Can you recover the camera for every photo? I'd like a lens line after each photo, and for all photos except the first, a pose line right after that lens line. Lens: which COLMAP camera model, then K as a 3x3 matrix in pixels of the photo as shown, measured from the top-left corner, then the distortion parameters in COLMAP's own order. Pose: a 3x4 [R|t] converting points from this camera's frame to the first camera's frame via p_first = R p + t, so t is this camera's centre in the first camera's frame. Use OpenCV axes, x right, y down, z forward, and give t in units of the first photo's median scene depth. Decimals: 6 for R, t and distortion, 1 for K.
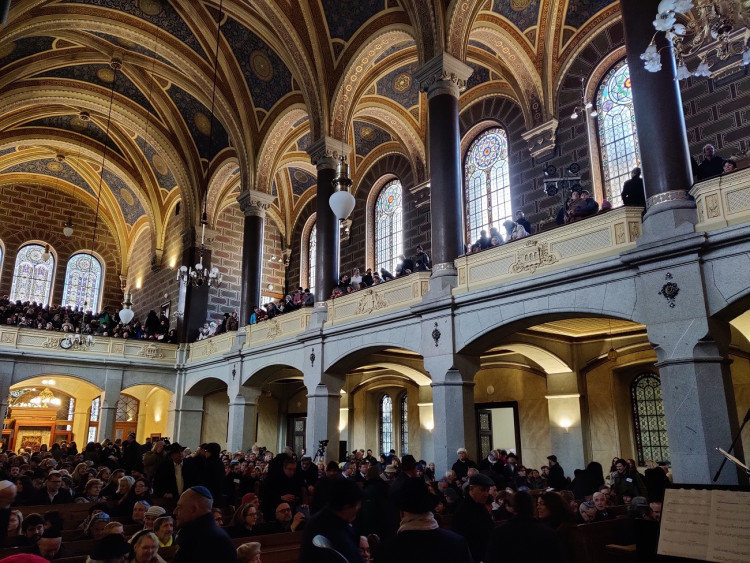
lens RADIAL K [[563.2, 0, 362.9], [0, 563.2, 298.9], [0, 0, 1]] dist [0.040875, -0.058415]
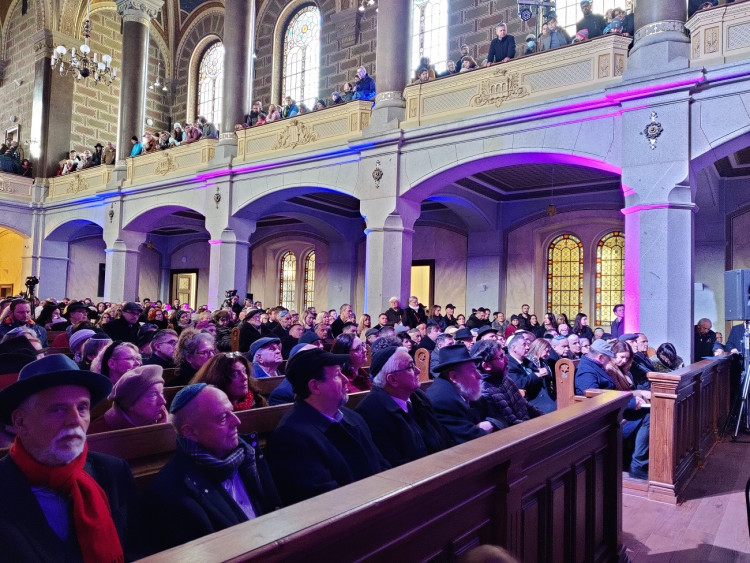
lens RADIAL K [[564.4, 0, 382.2], [0, 564.4, 286.3], [0, 0, 1]] dist [0.048358, -0.077723]
pose [[0.965076, 0.035951, 0.259491, -0.054544], [-0.086041, 0.979087, 0.184351, 0.044733], [-0.247437, -0.200239, 0.947987, 0.074196]]
